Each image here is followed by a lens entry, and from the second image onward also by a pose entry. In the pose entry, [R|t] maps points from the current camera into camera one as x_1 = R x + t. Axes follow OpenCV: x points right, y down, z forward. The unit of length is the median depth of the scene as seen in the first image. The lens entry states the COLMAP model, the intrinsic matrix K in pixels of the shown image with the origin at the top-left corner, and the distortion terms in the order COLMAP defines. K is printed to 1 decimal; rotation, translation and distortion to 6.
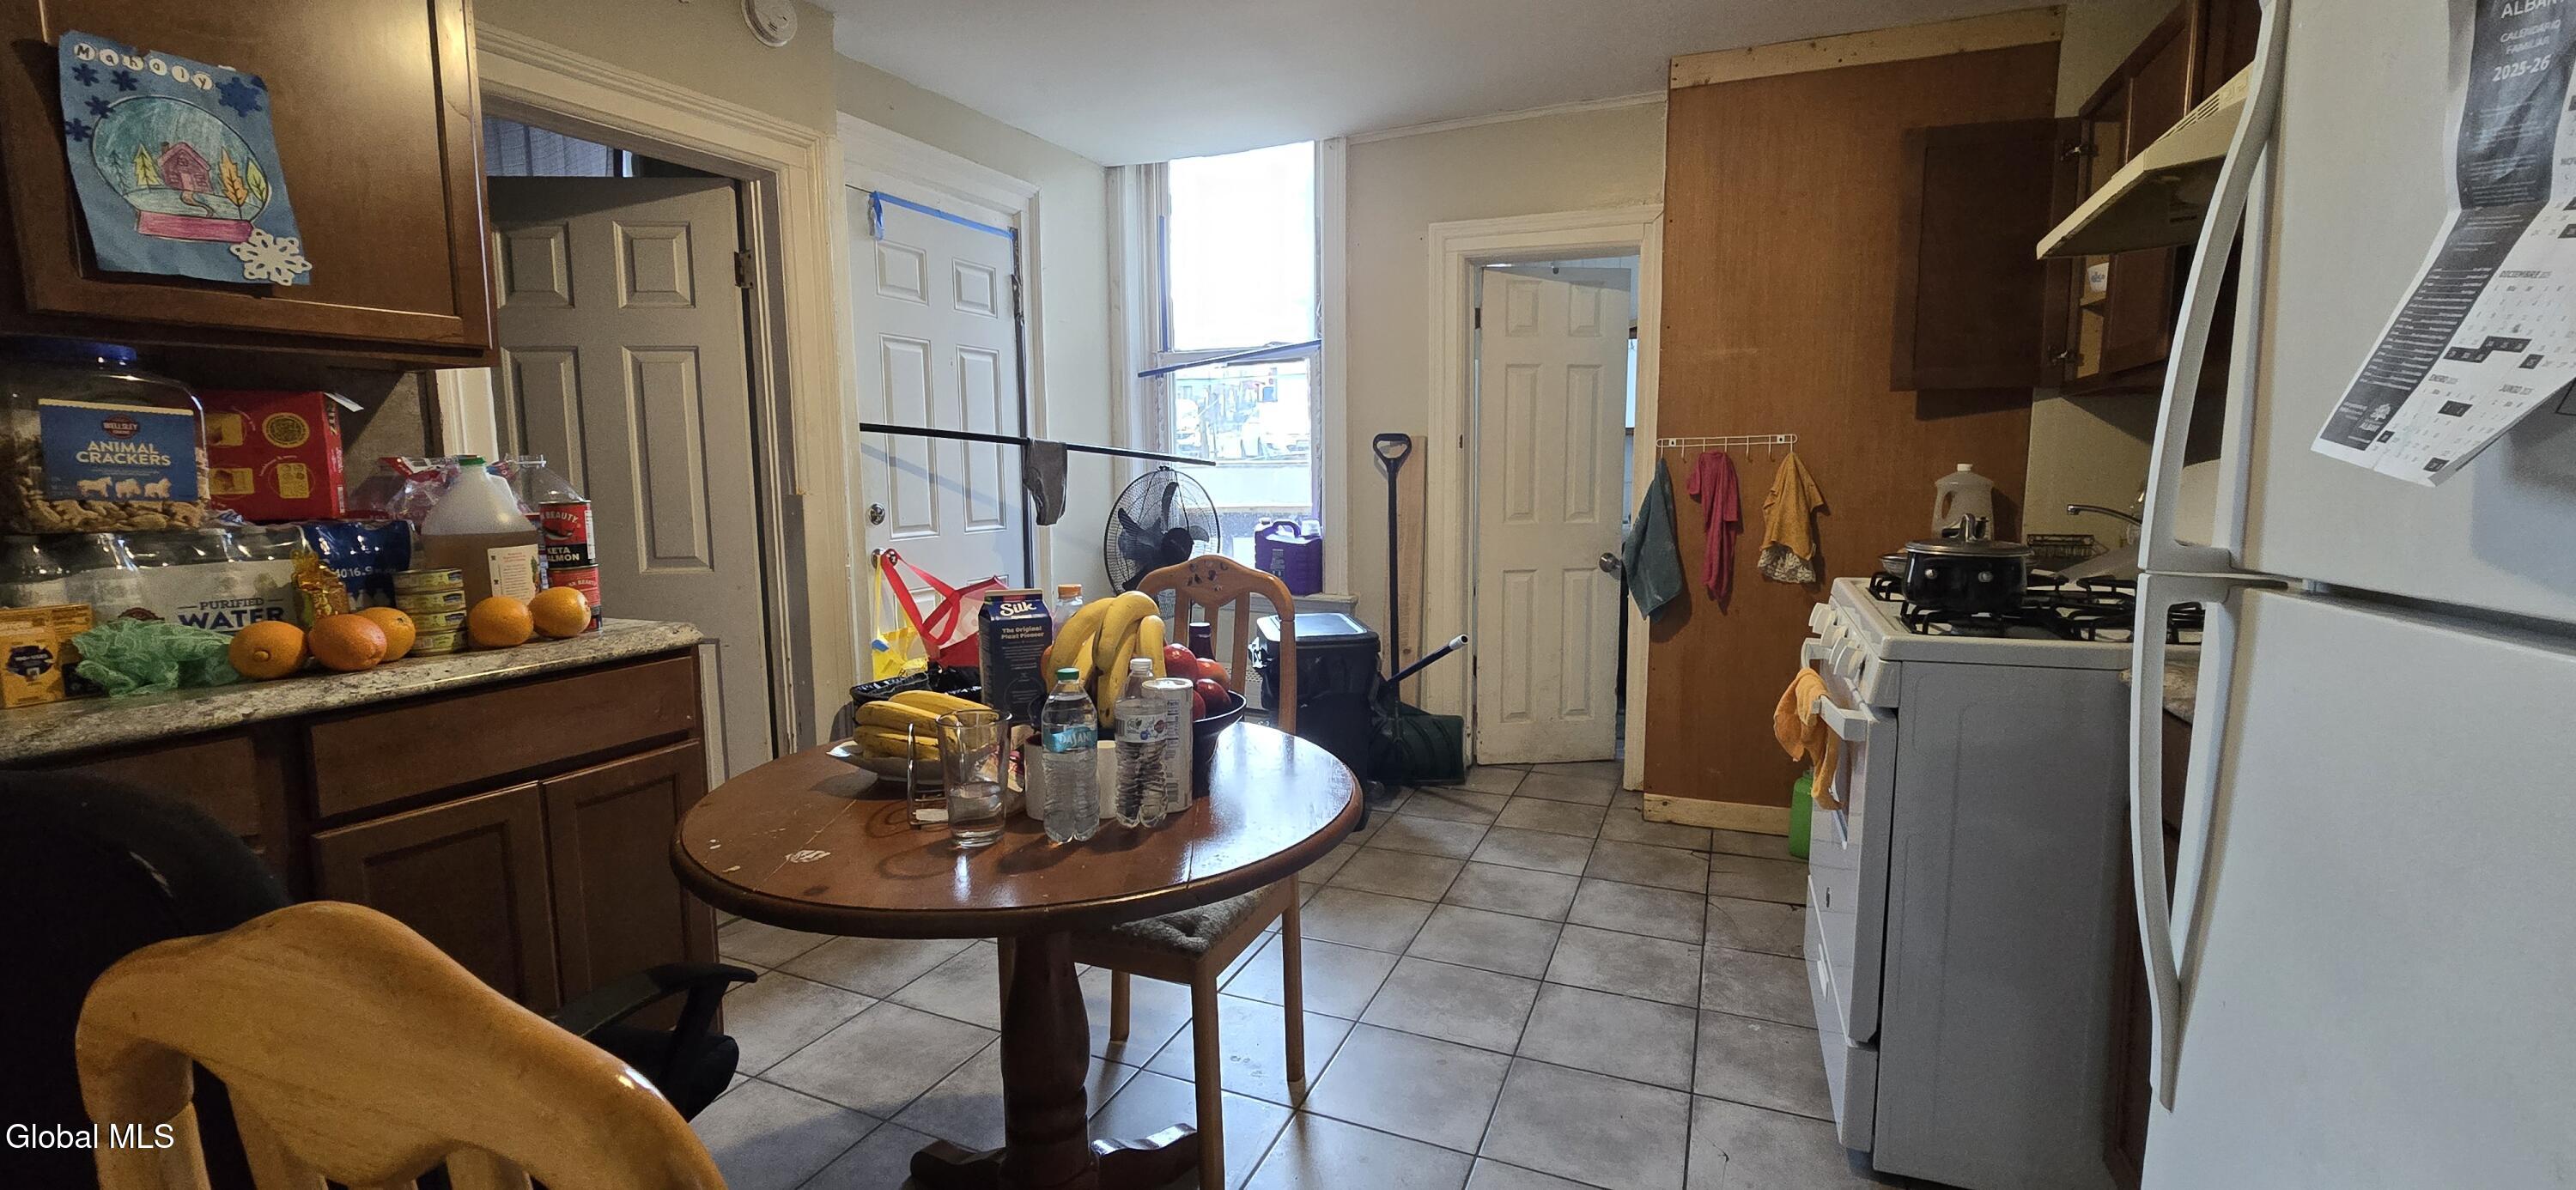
lens RADIAL K [[1053.7, 0, 1282.4], [0, 1053.7, 592.0], [0, 0, 1]] dist [0.012391, 0.000067]
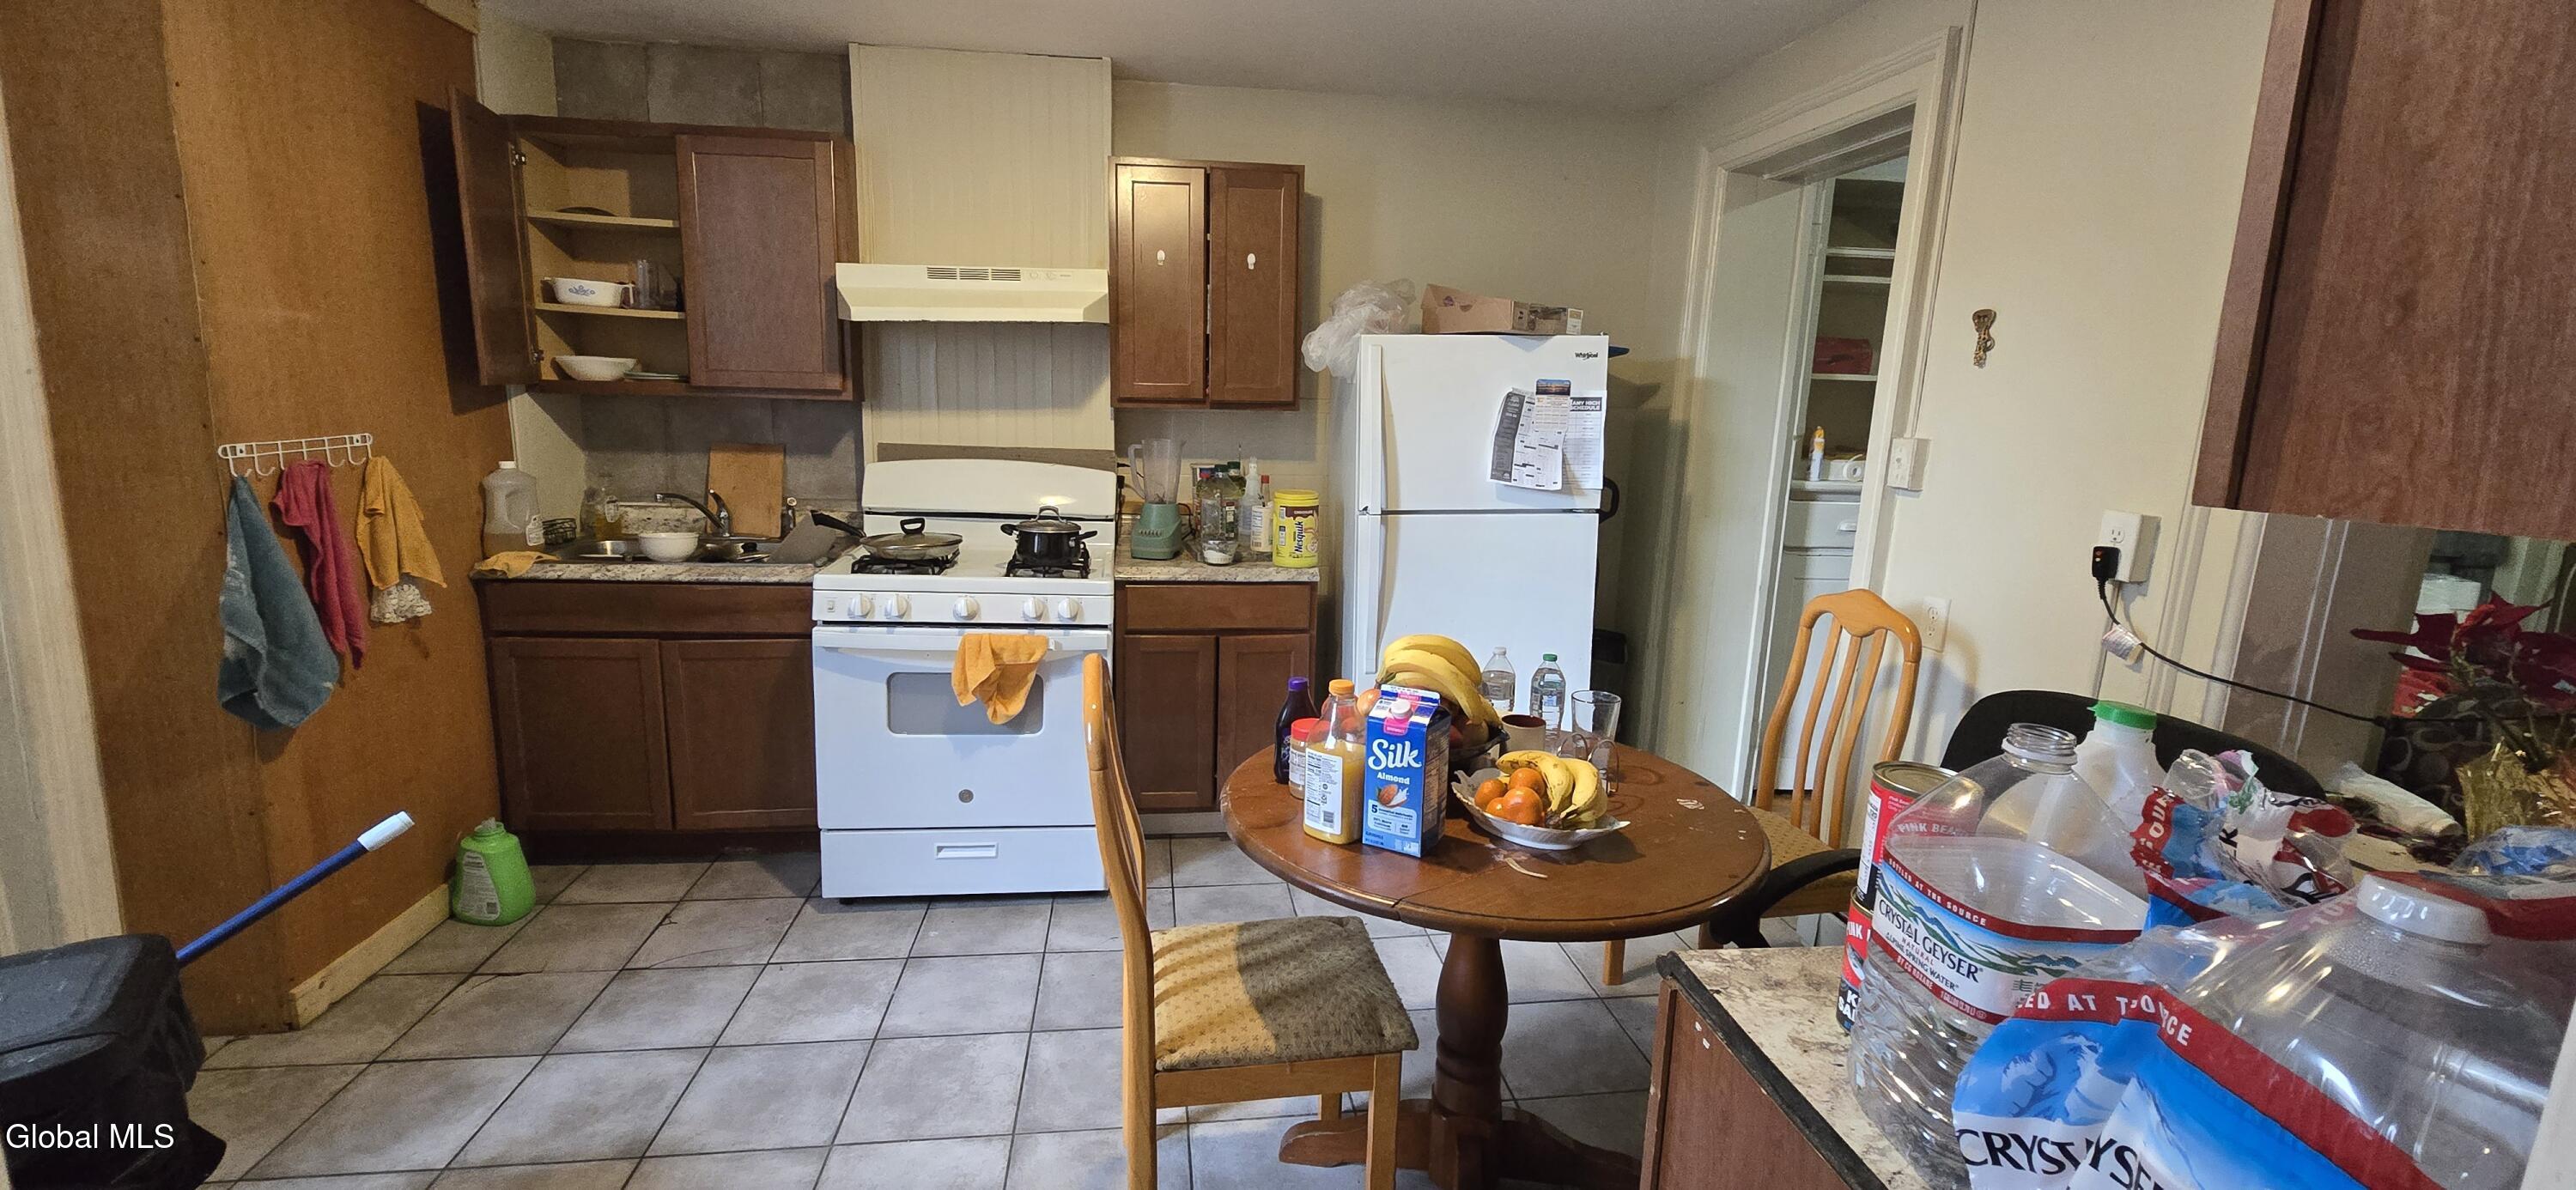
lens RADIAL K [[1053.7, 0, 1277.2], [0, 1053.7, 587.7], [0, 0, 1]] dist [0.012391, 0.000067]
pose [[-0.516005, -0.166358, 0.840276, -0.516407], [0.075737, 0.968257, 0.238206, -0.172434], [-0.853231, 0.186555, -0.487026, 0.824922]]
